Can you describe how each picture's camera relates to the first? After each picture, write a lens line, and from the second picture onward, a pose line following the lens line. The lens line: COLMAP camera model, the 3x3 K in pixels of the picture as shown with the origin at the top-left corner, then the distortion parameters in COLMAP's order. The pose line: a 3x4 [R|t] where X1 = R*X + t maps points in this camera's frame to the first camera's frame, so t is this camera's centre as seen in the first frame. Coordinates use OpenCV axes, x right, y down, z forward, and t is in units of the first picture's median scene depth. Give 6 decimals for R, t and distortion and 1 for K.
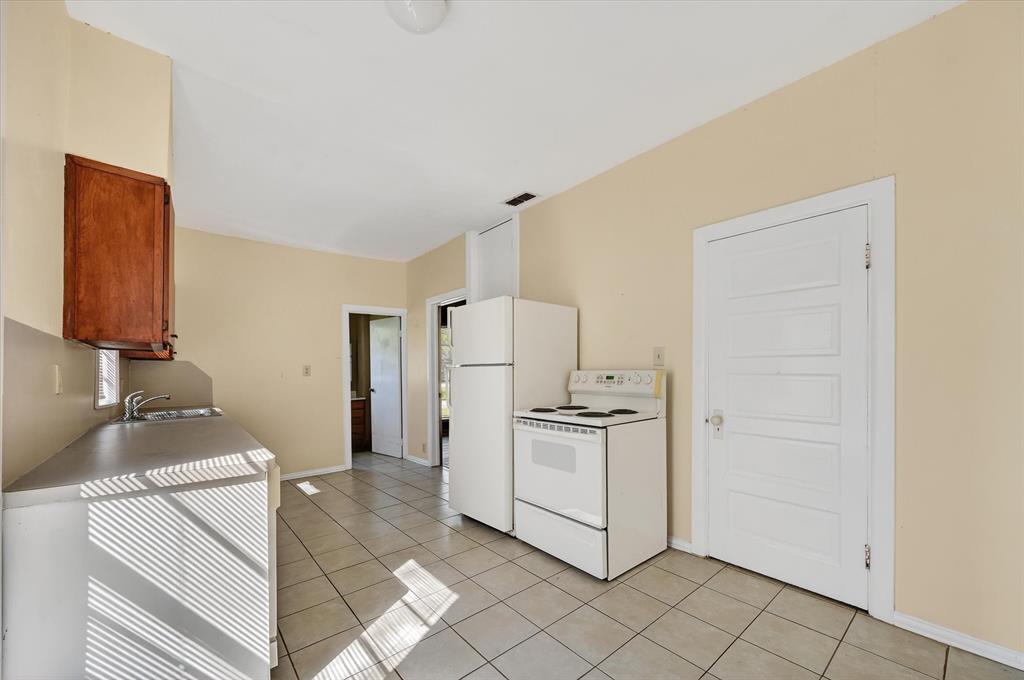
lens RADIAL K [[405.3, 0, 547.0], [0, 405.3, 378.1], [0, 0, 1]] dist [0.000843, 0.000019]
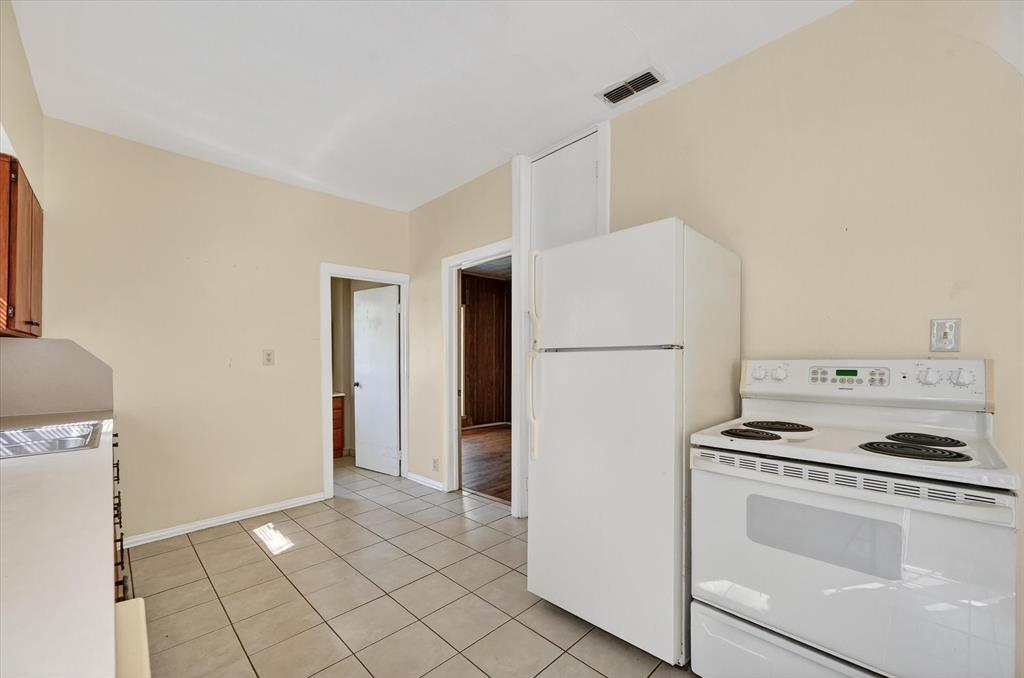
lens RADIAL K [[405.9, 0, 539.3], [0, 405.9, 365.7], [0, 0, 1]] dist [-0.001416, 0.000018]
pose [[0.997307, 0.005362, 0.073140, -0.219691], [-0.005089, 0.999979, -0.003921, -0.004529], [-0.073159, 0.003539, 0.997314, 0.333895]]
